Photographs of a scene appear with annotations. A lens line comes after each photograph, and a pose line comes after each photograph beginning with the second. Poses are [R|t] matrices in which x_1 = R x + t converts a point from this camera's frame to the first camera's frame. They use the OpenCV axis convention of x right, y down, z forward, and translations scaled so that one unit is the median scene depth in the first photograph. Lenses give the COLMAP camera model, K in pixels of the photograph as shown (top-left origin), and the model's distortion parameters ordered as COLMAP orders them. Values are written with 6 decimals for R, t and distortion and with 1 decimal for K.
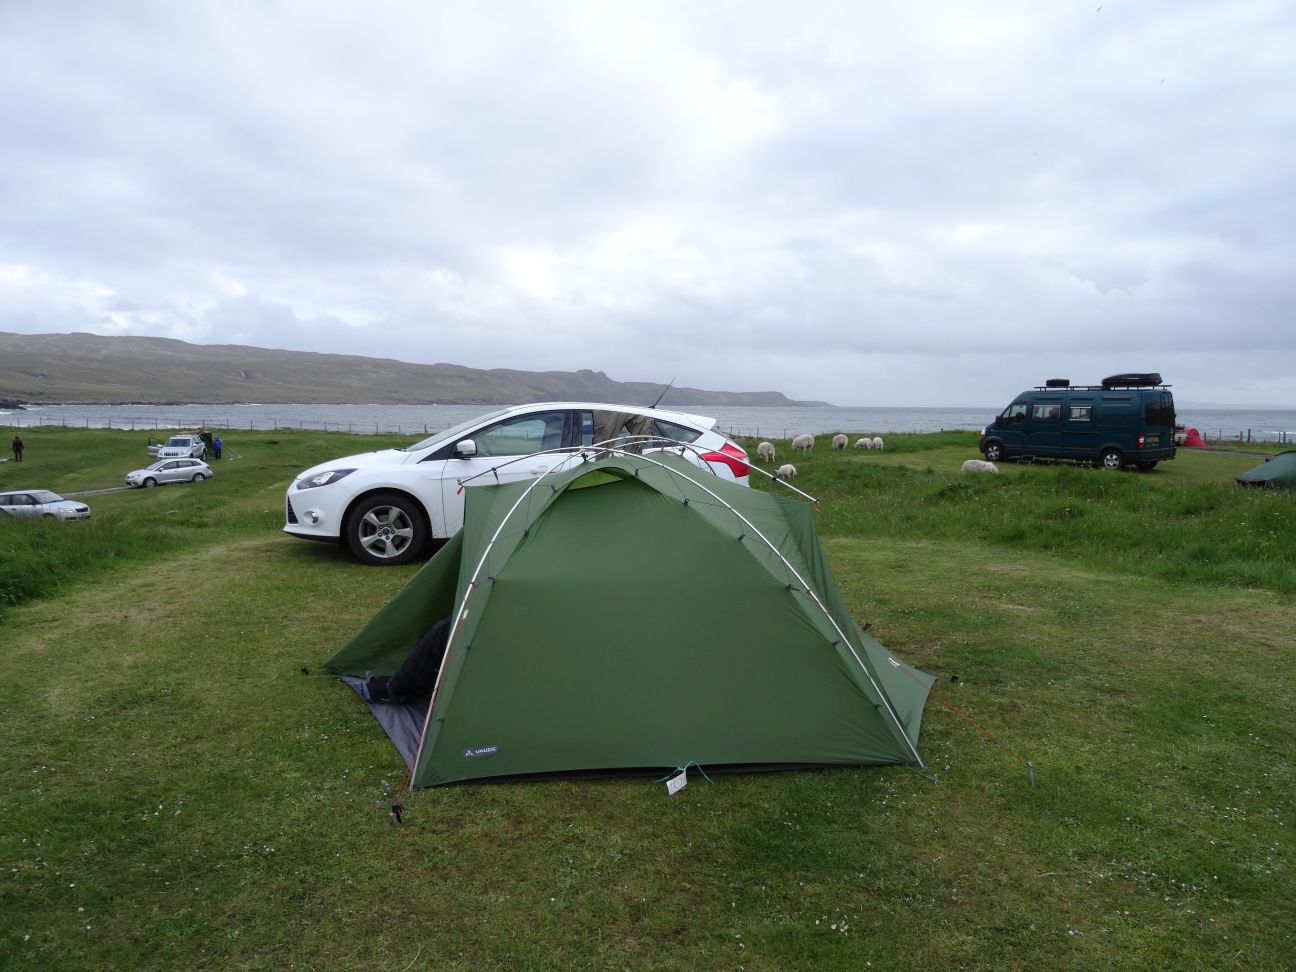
lens RADIAL K [[903.3, 0, 651.3], [0, 903.3, 486.4], [0, 0, 1]] dist [-0.005556, 0.001493]
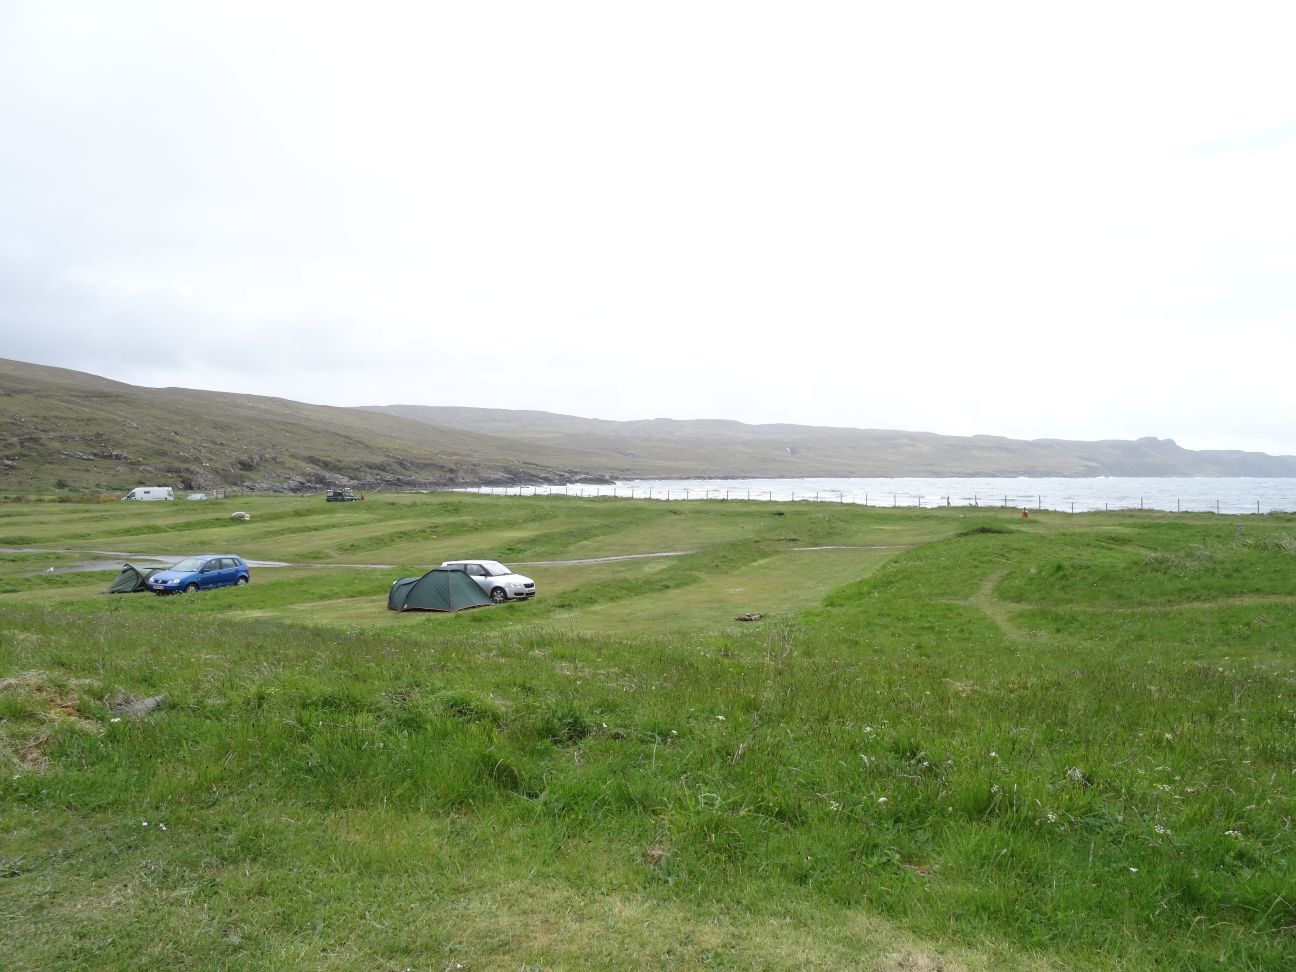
lens RADIAL K [[903.3, 0, 655.2], [0, 903.3, 485.8], [0, 0, 1]] dist [-0.005556, 0.001493]
pose [[0.840358, -0.001764, -0.542028, -0.040178], [-0.042373, 0.996721, -0.068939, -0.023768], [0.540372, 0.080901, 0.837528, 0.435821]]
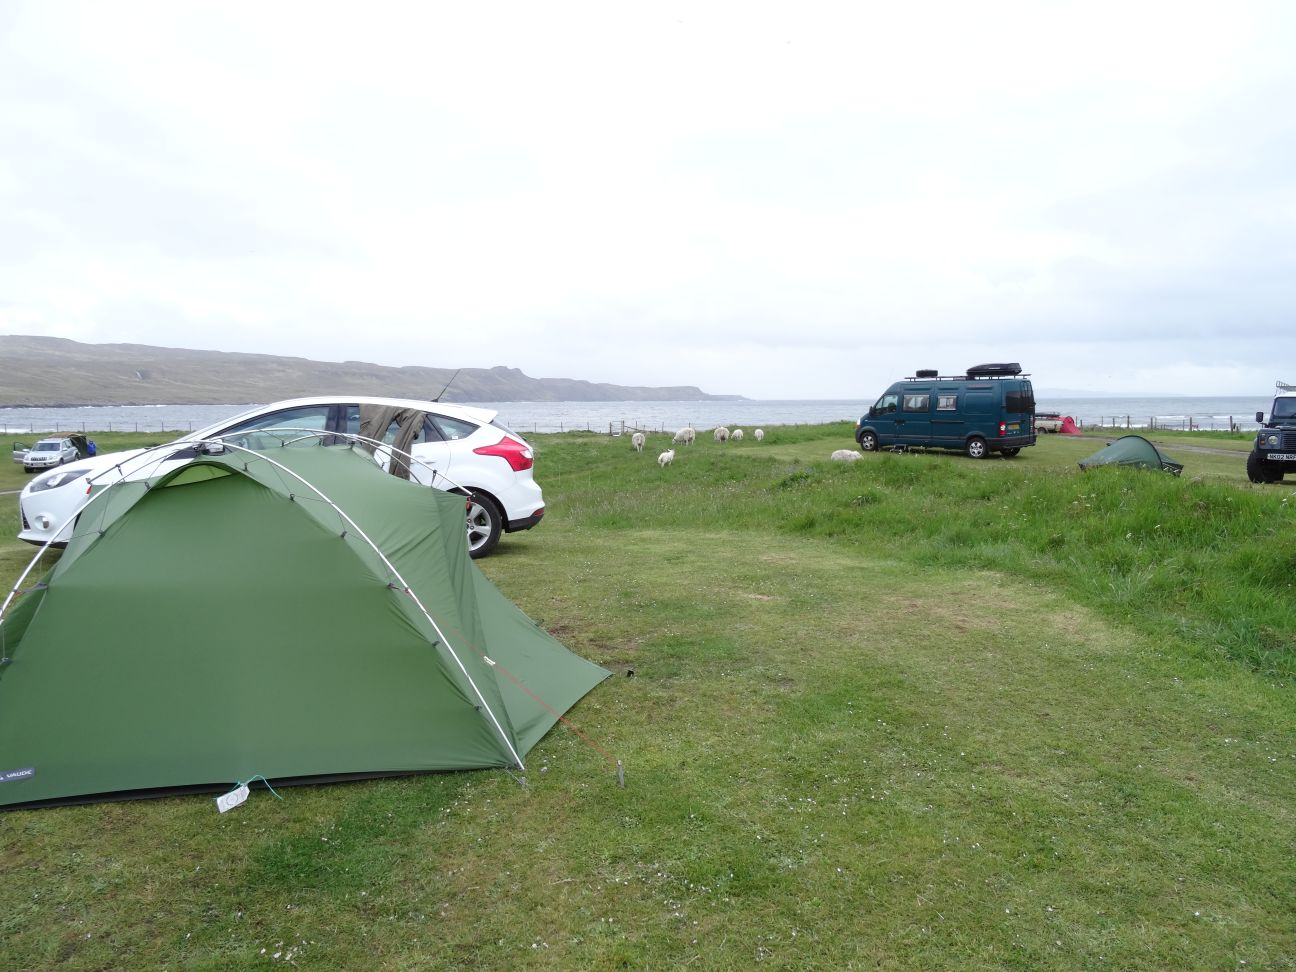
lens RADIAL K [[903.3, 0, 642.6], [0, 903.3, 487.4], [0, 0, 1]] dist [-0.005556, 0.001493]
pose [[0.996577, -0.020600, 0.080065, 0.085173], [0.020118, 0.999774, 0.006826, 0.001972], [-0.080187, -0.005192, 0.996766, 0.009114]]
